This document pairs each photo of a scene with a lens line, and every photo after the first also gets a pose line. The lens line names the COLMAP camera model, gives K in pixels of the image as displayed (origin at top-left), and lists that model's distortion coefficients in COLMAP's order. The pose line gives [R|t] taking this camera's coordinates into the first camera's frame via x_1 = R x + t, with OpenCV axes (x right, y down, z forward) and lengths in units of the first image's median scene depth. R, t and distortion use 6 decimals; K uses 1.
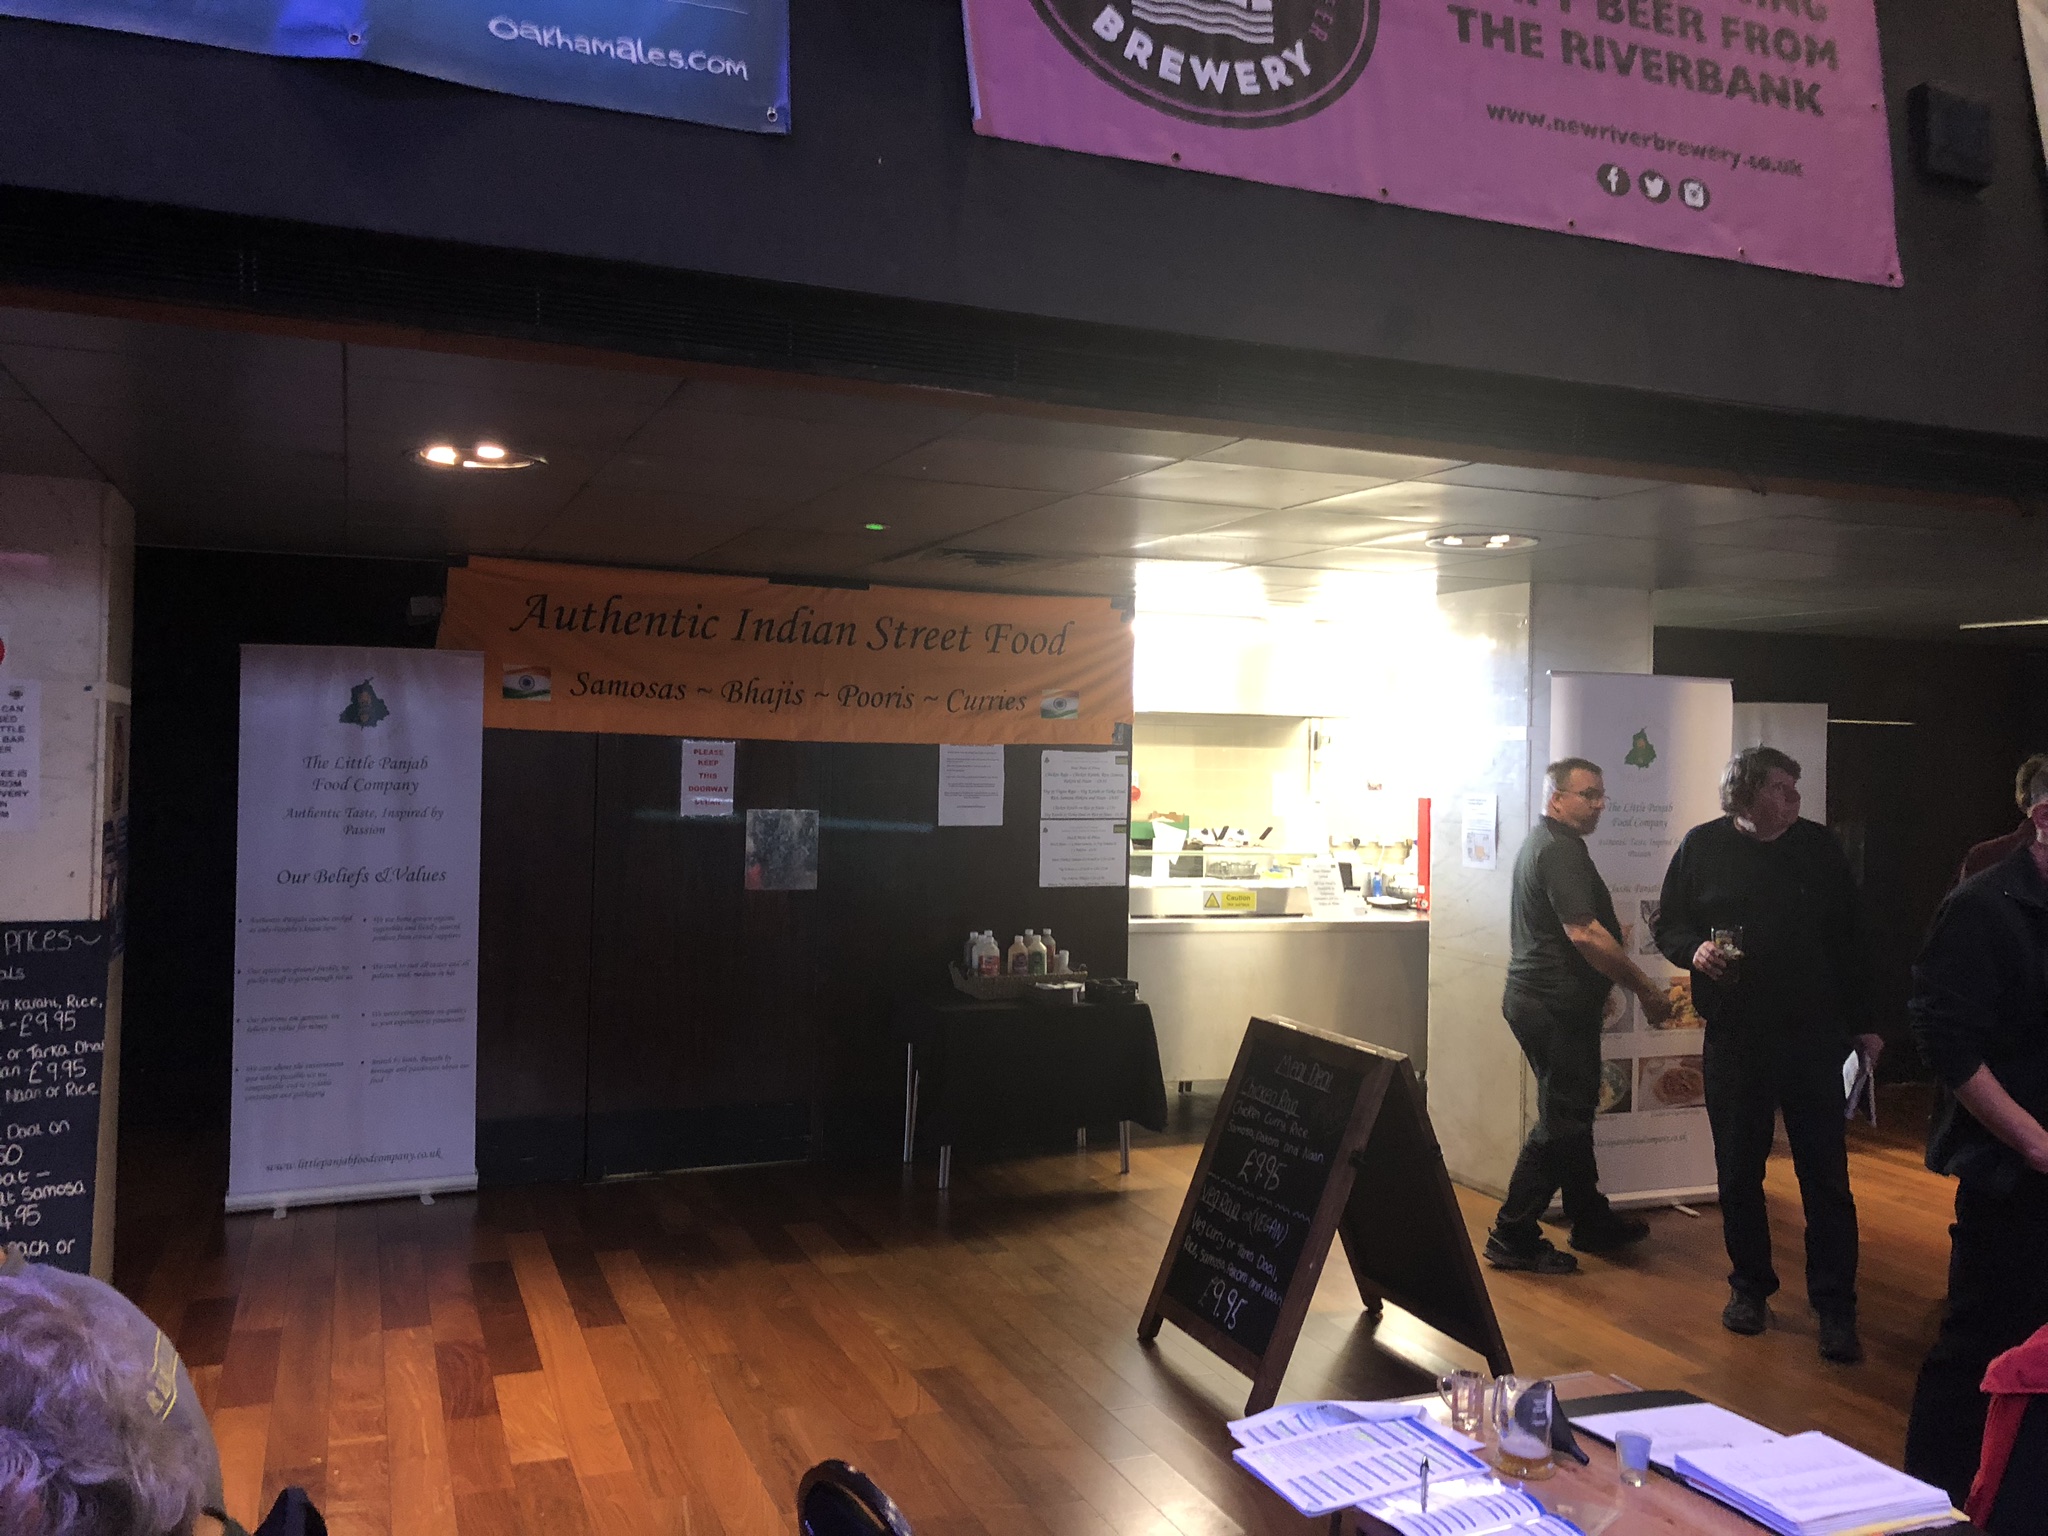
lens RADIAL K [[1670.0, 0, 1022.8], [0, 1670.0, 758.6], [0, 0, 1]] dist [0.008040, 0.000003]
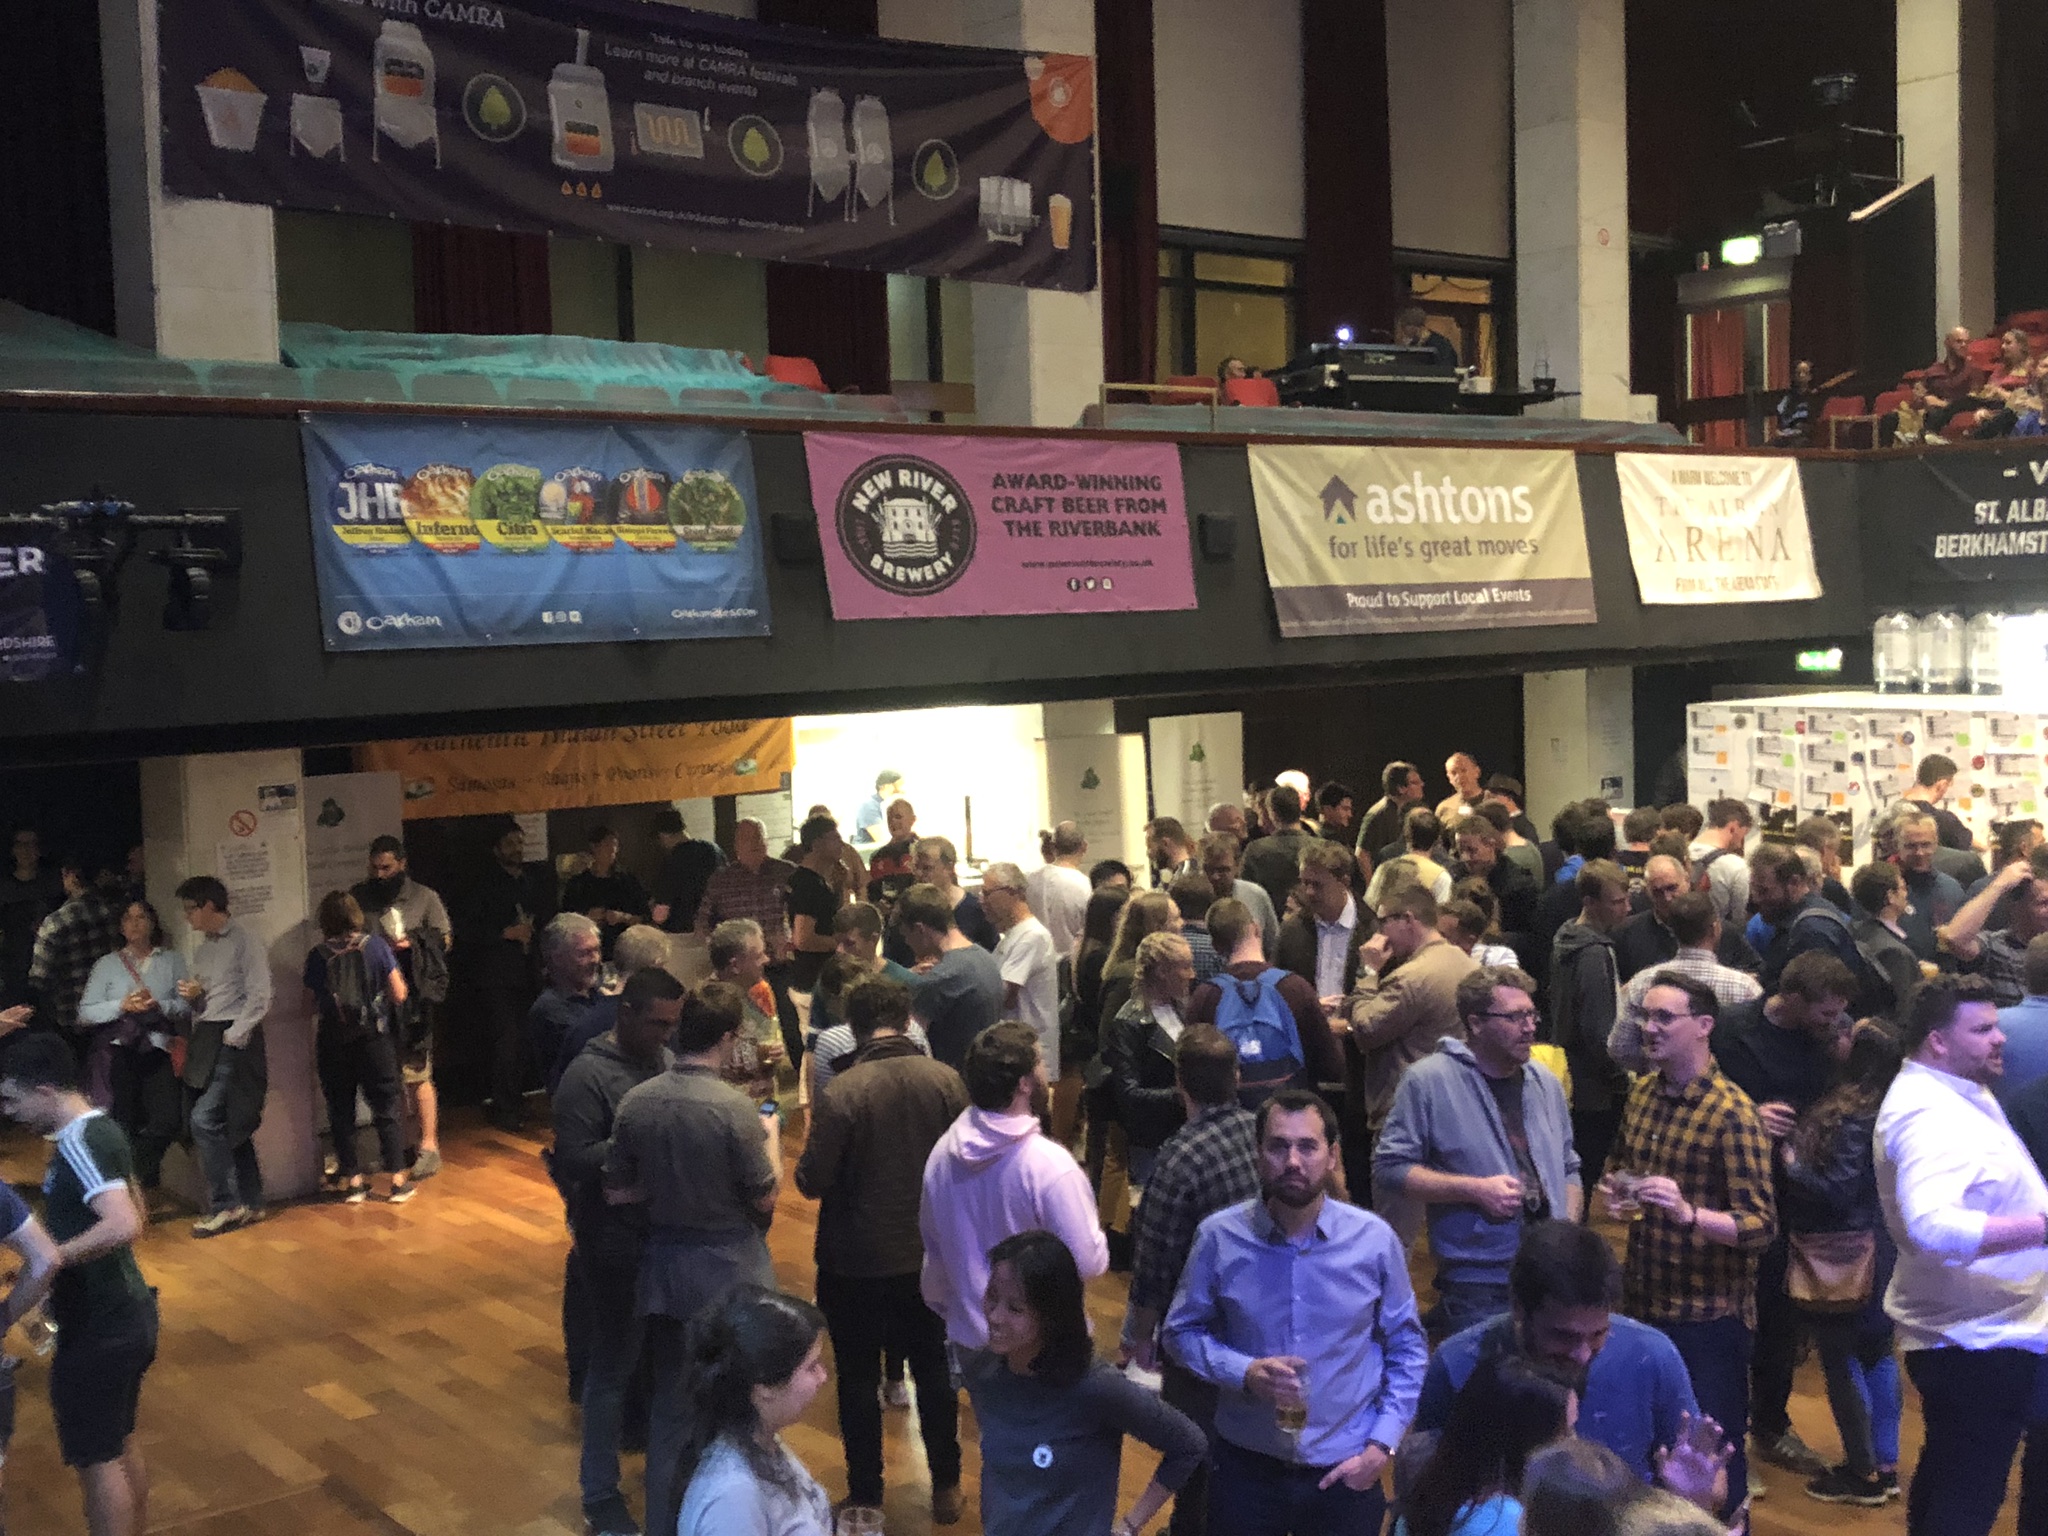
lens RADIAL K [[2329.5, 0, 1025.2], [0, 2329.5, 767.5], [0, 0, 1]] dist [-0.004847, 0.000000]
pose [[0.955343, -0.070628, 0.286934, -0.650398], [0.051774, 0.996003, 0.072785, -0.326074], [-0.290928, -0.054679, 0.955181, -2.060360]]
